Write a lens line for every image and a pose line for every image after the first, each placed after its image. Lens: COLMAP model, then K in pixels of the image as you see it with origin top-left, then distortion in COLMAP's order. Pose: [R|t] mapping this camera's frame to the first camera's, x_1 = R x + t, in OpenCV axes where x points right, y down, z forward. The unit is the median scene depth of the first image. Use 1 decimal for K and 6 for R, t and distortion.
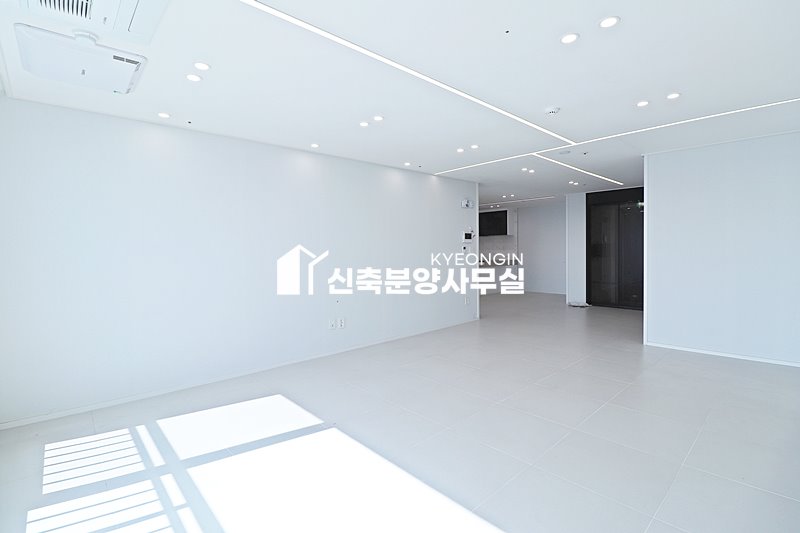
lens RADIAL K [[373.6, 0, 399.2], [0, 373.6, 270.3], [0, 0, 1]] dist [-0.000774, -0.000282]
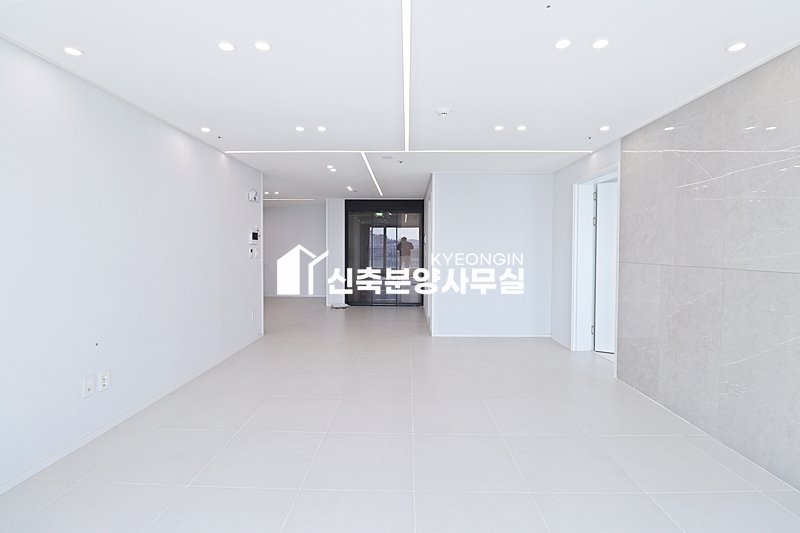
lens RADIAL K [[370.7, 0, 401.9], [0, 370.7, 258.7], [0, 0, 1]] dist [-0.013847, -0.000957]
pose [[0.692939, -0.000105, 0.720997, -0.244353], [0.026253, 0.999341, -0.025085, -0.016801], [-0.720518, 0.036311, 0.692484, 0.290498]]
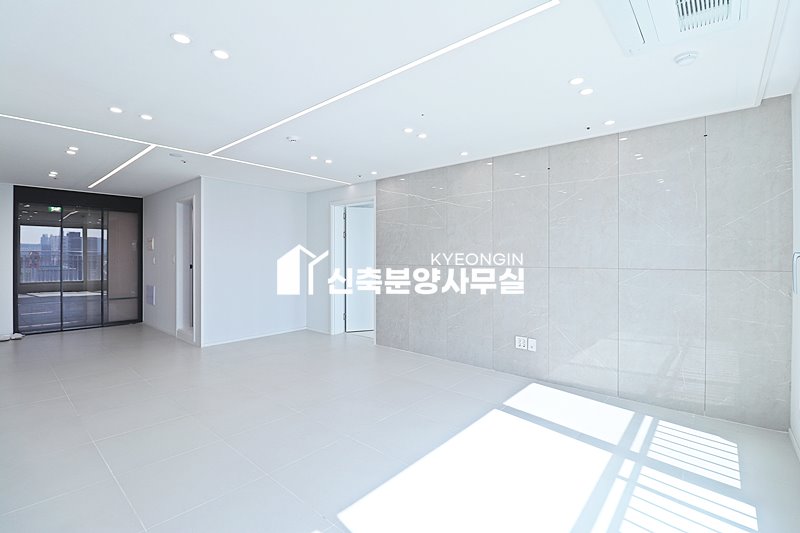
lens RADIAL K [[370.7, 0, 401.9], [0, 370.7, 258.7], [0, 0, 1]] dist [-0.013847, -0.000957]
pose [[-0.109342, 0.014181, 0.993903, -0.514315], [0.055715, 0.998414, -0.008116, -0.020802], [-0.992442, 0.054487, -0.109958, 0.552858]]
